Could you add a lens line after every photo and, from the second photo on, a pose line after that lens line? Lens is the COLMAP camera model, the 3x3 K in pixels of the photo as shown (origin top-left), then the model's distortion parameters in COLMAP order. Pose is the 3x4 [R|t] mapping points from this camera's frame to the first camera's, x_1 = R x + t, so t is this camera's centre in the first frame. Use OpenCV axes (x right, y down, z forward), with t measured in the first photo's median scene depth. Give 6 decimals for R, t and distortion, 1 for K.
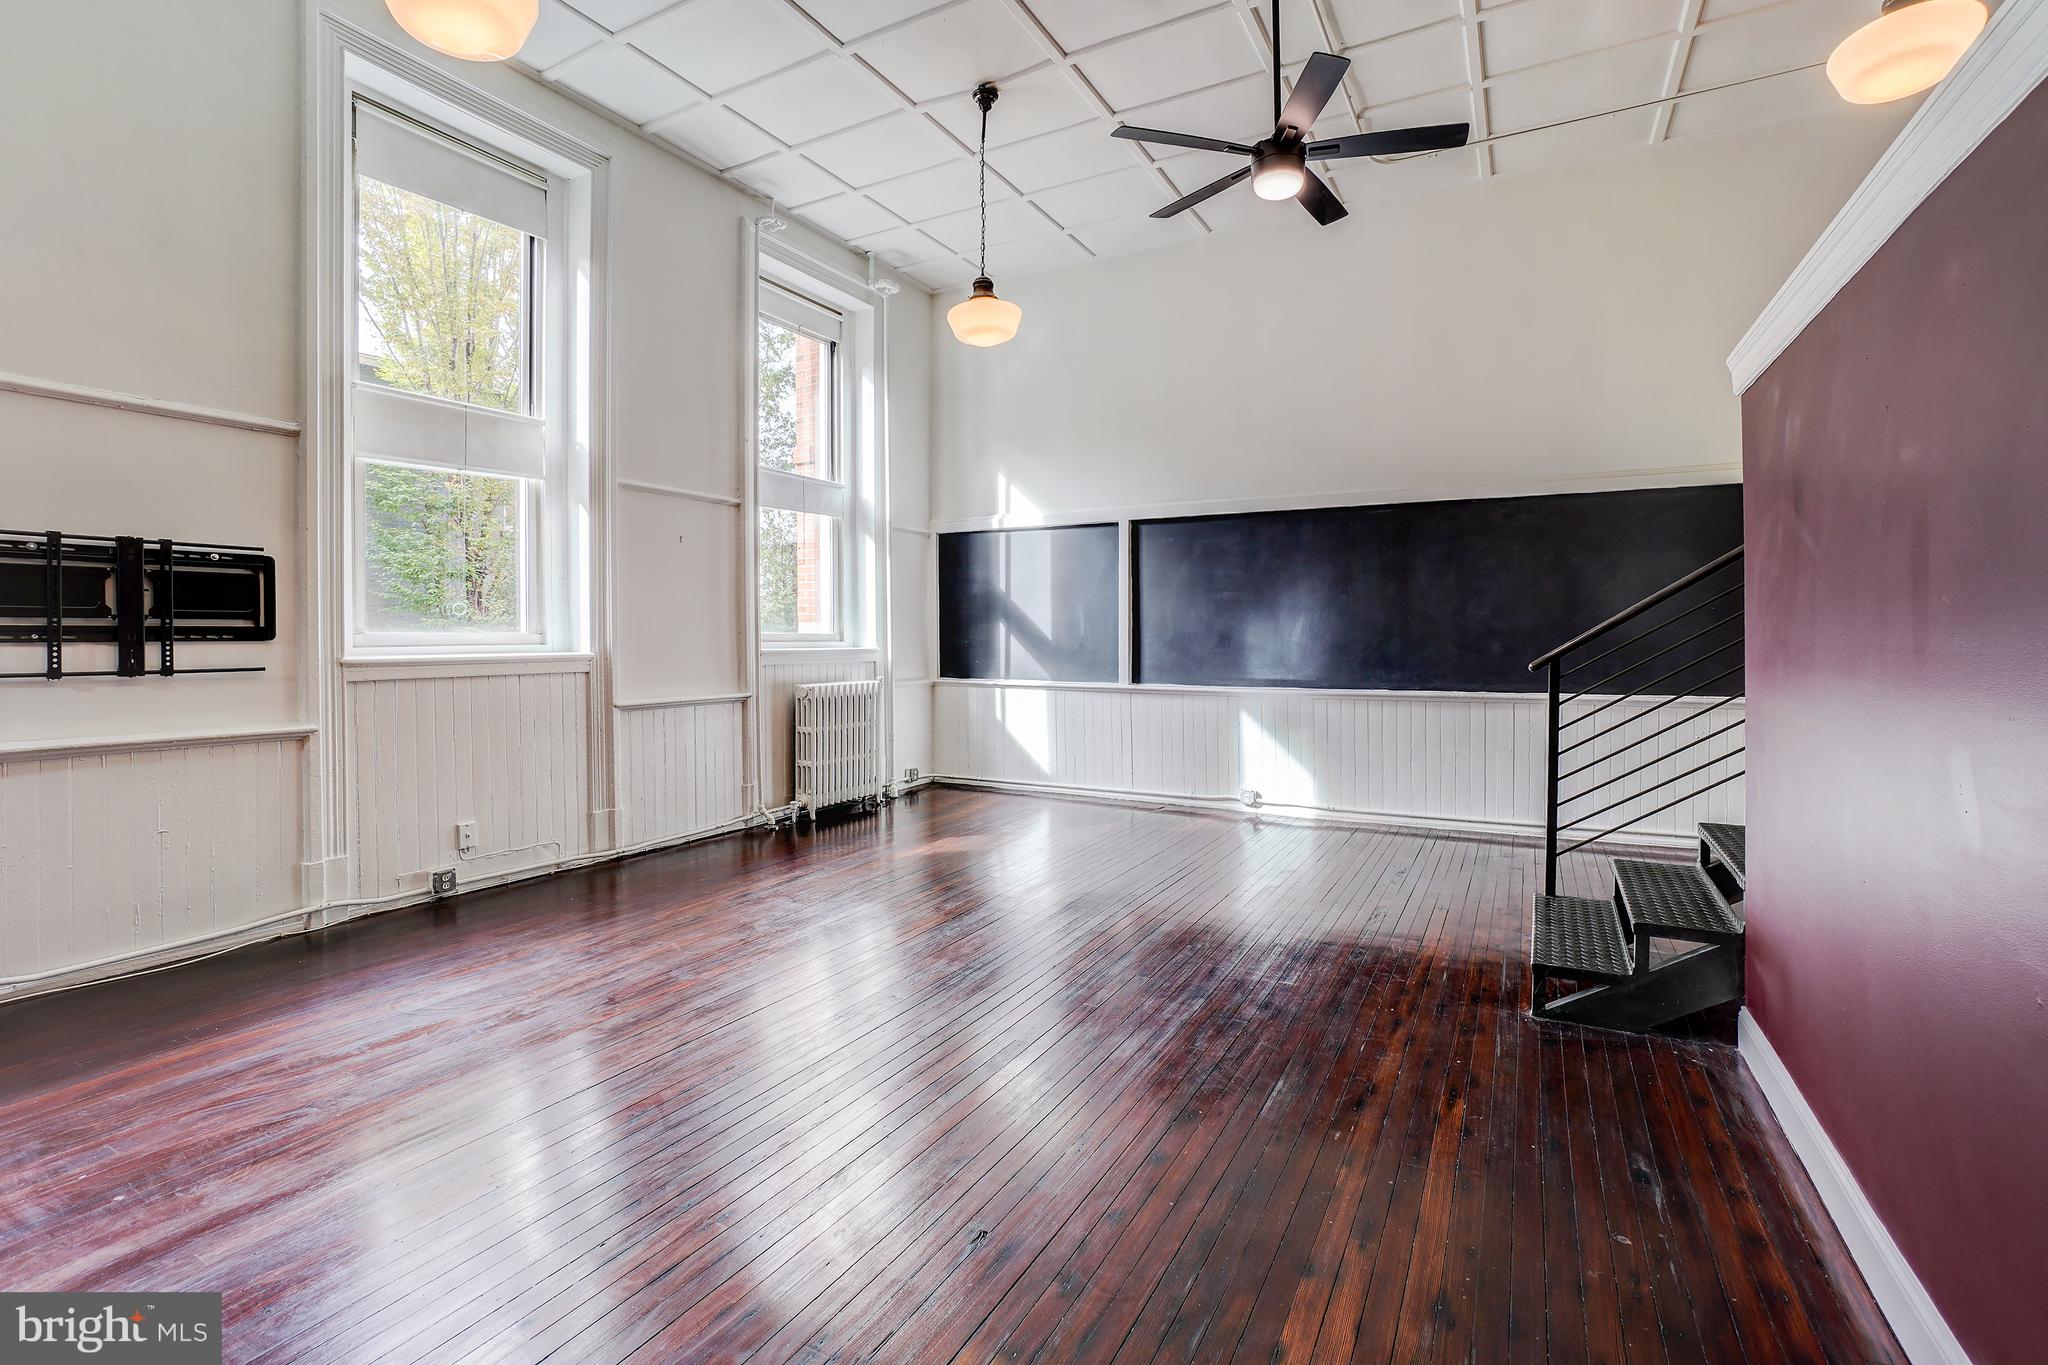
lens RADIAL K [[936.4, 0, 1019.0], [0, 936.4, 643.4], [0, 0, 1]] dist [-0.018033, 0.000370]
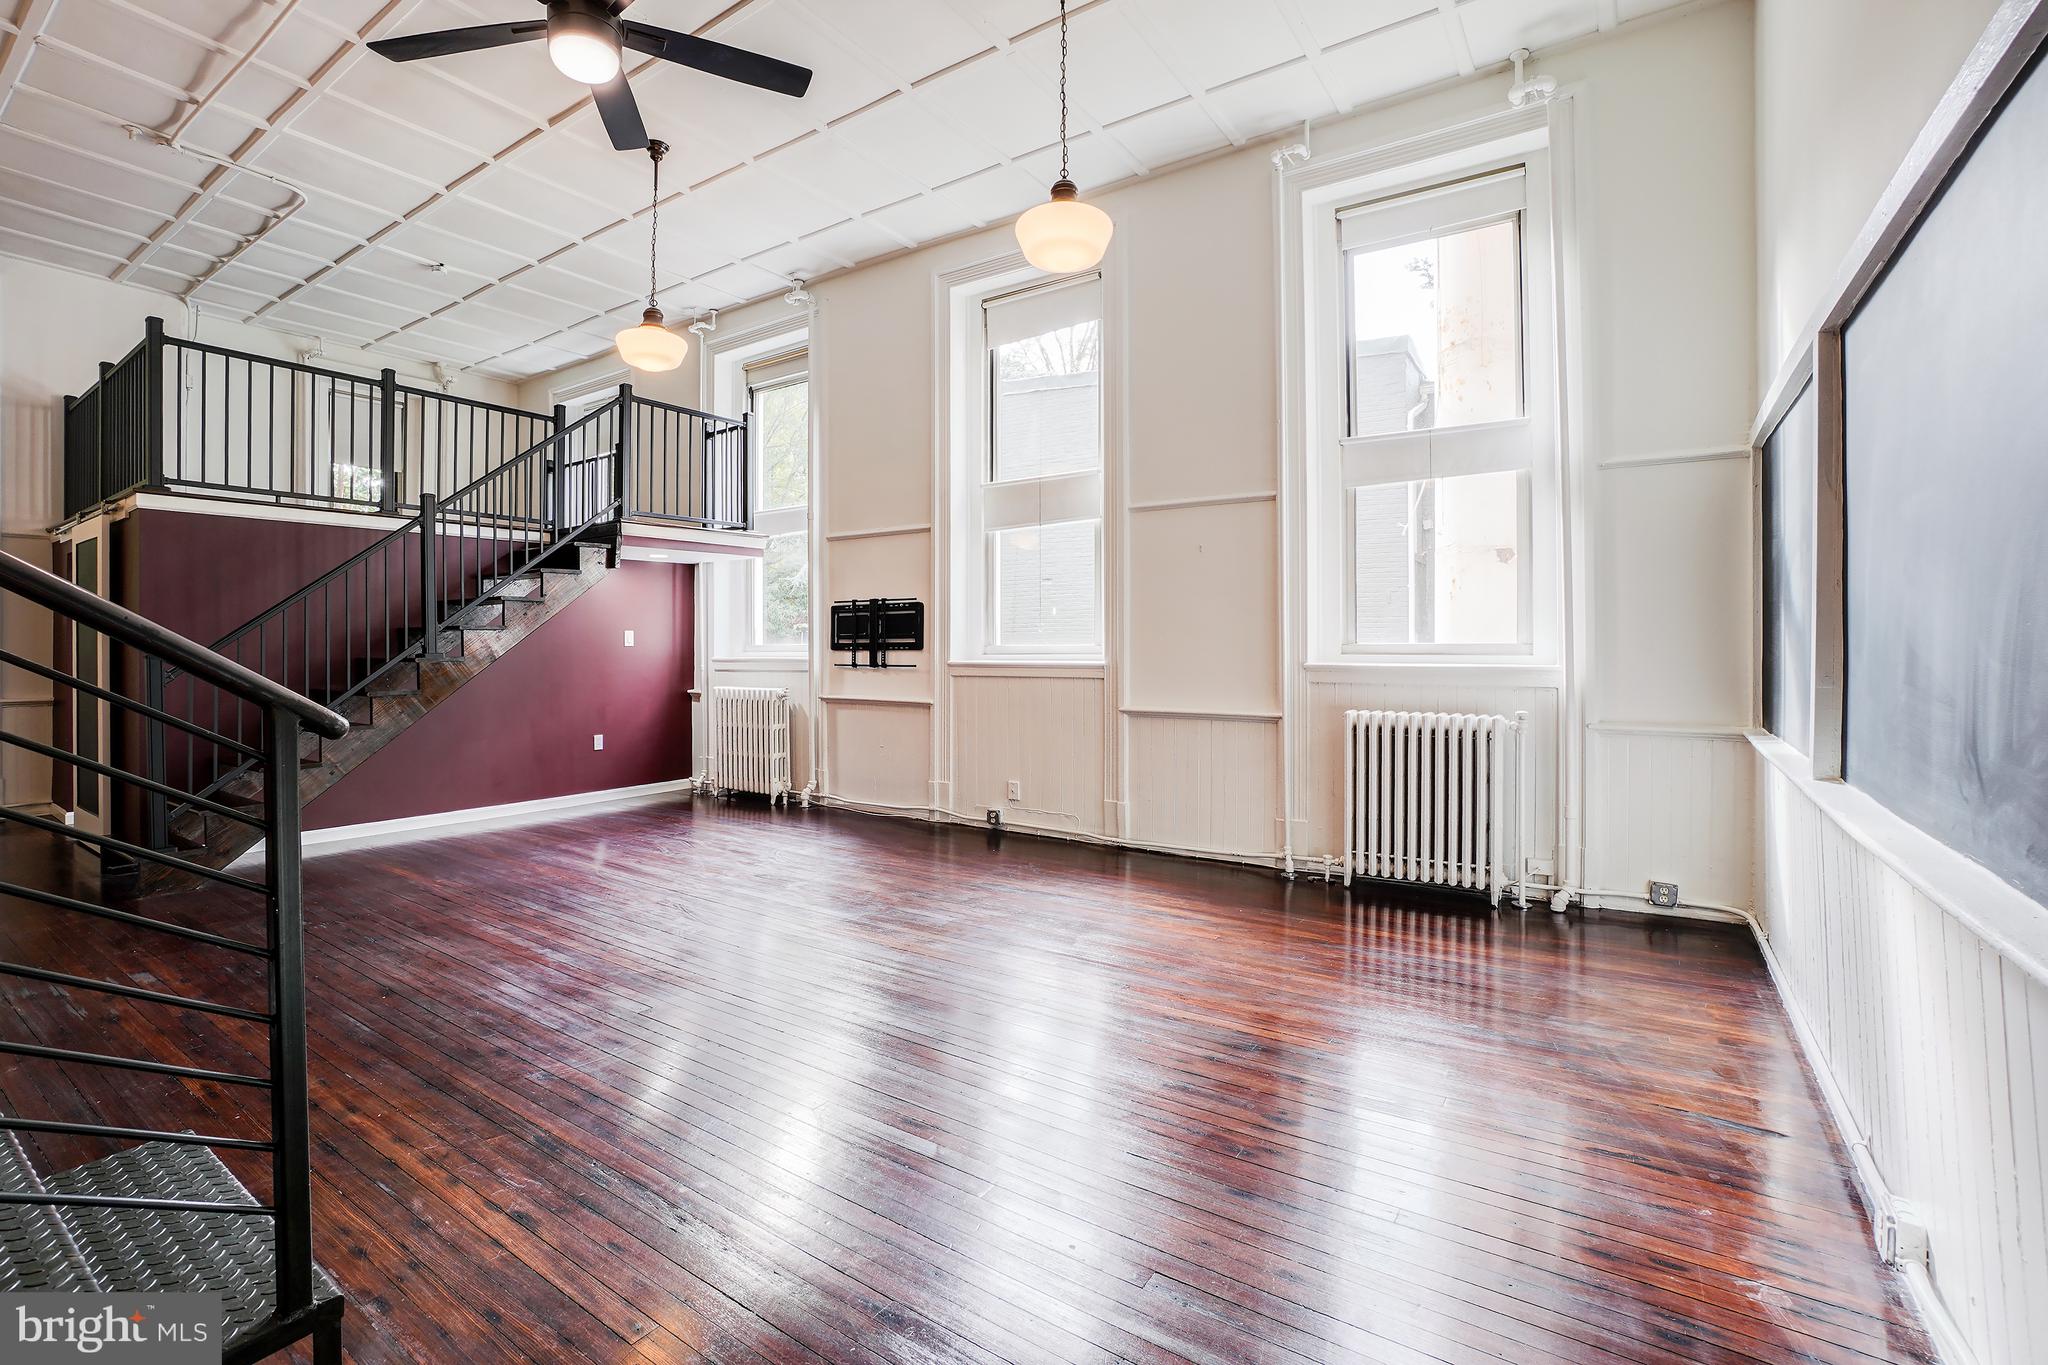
lens RADIAL K [[908.2, 0, 1011.8], [0, 908.2, 662.9], [0, 0, 1]] dist [-0.079292, 0.025743]
pose [[-0.088744, 0.012998, -0.995970, 0.565231], [-0.009123, 0.999862, 0.013861, -0.002802], [0.996013, 0.010316, -0.088613, 0.833381]]
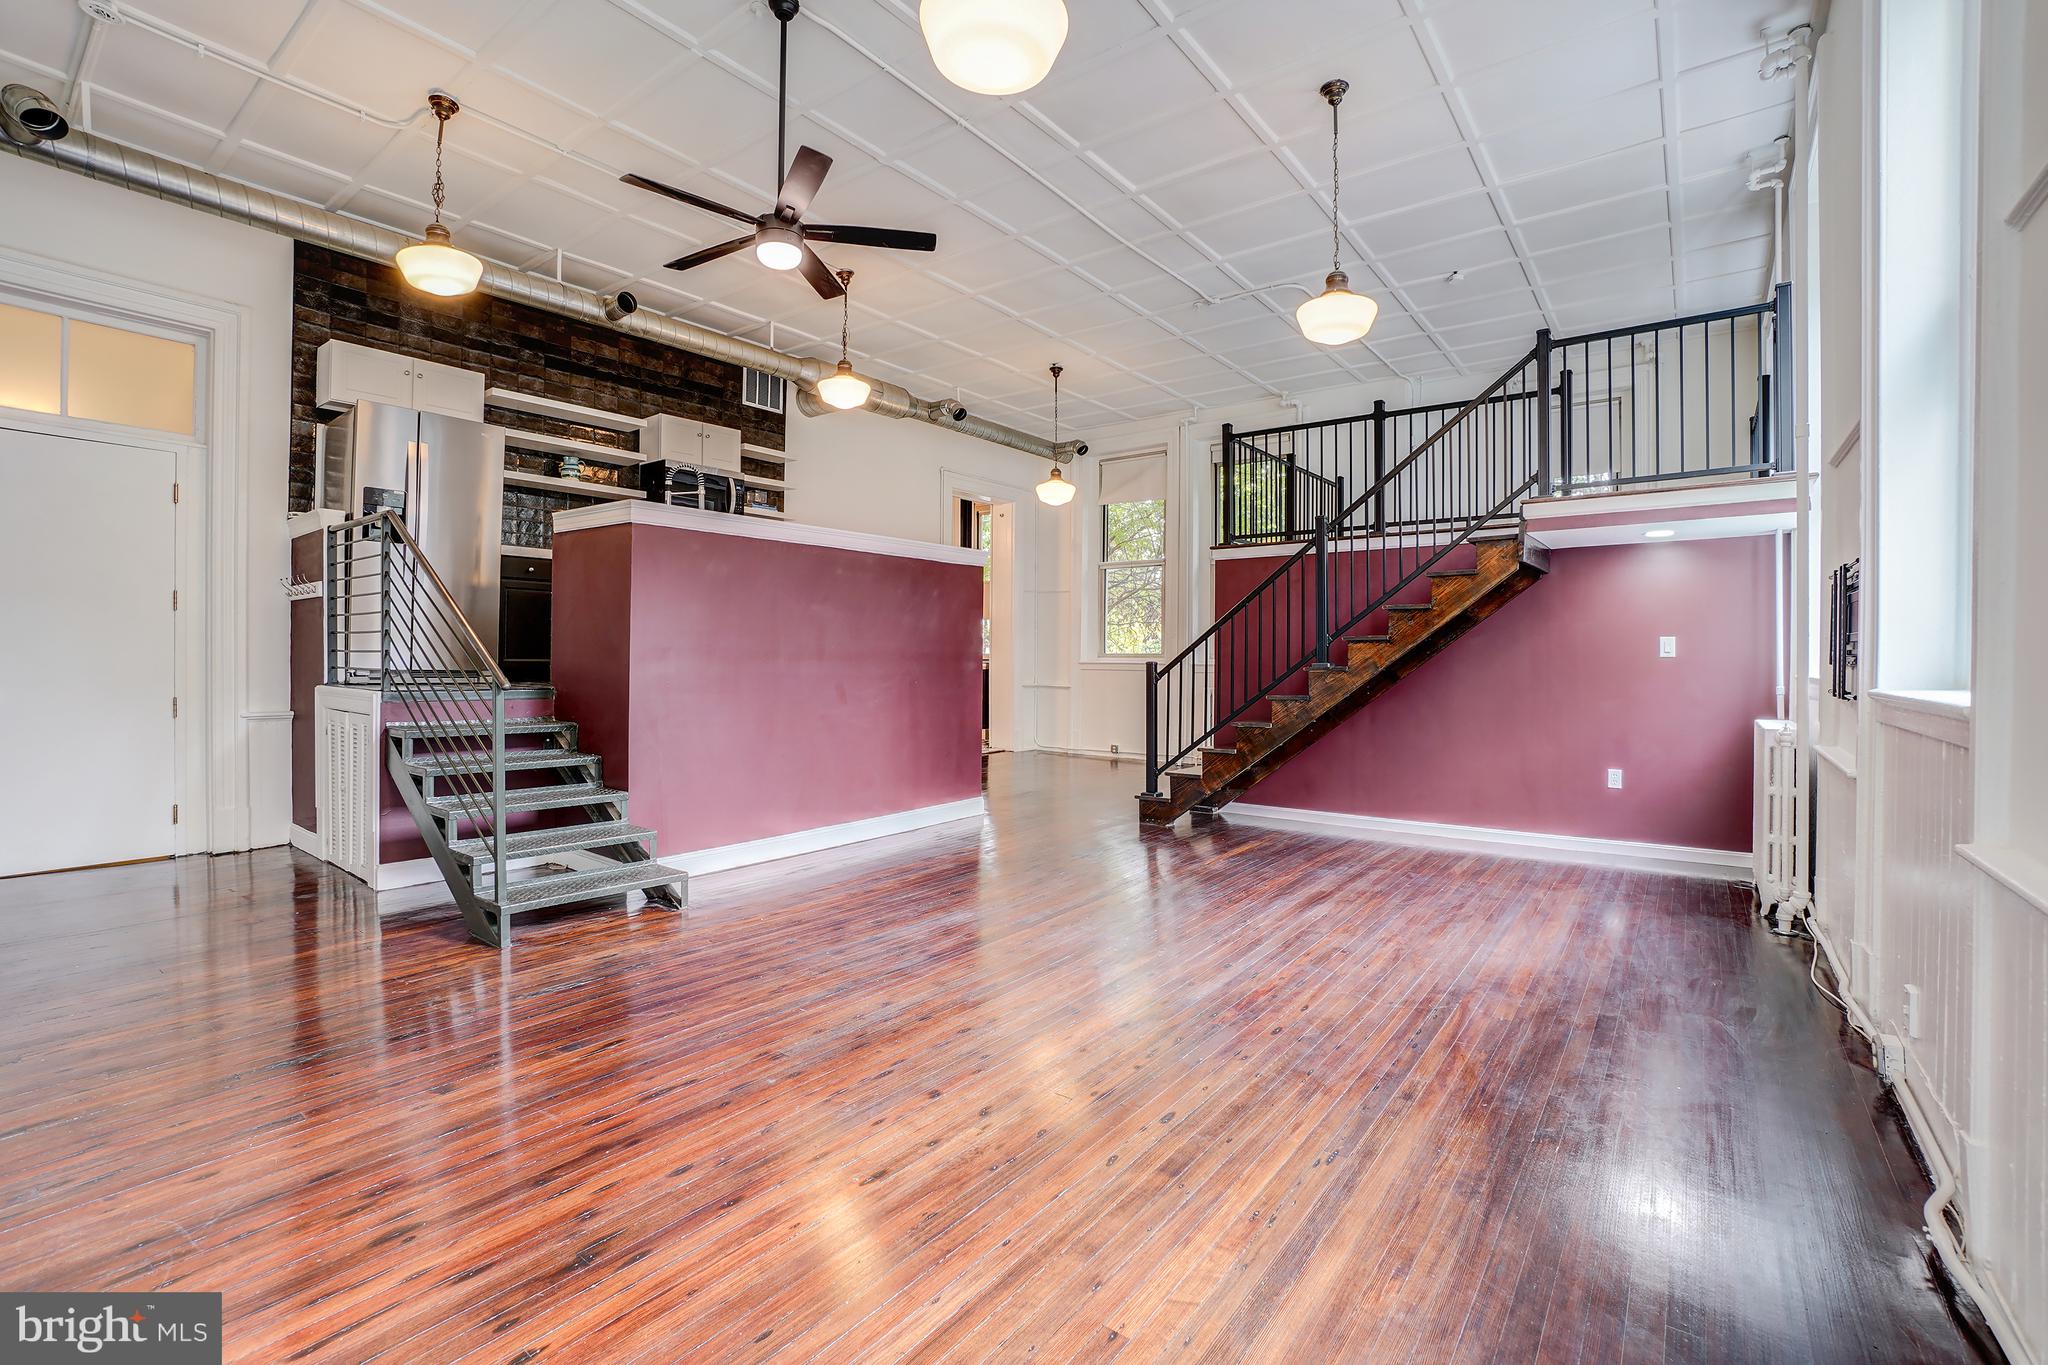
lens RADIAL K [[908.2, 0, 1011.8], [0, 908.2, 662.9], [0, 0, 1]] dist [-0.079292, 0.025743]
pose [[-0.988042, -0.006219, 0.154063, -0.085679], [-0.003822, 0.999867, 0.015847, -0.009800], [-0.154141, 0.015069, -0.987934, 1.189828]]
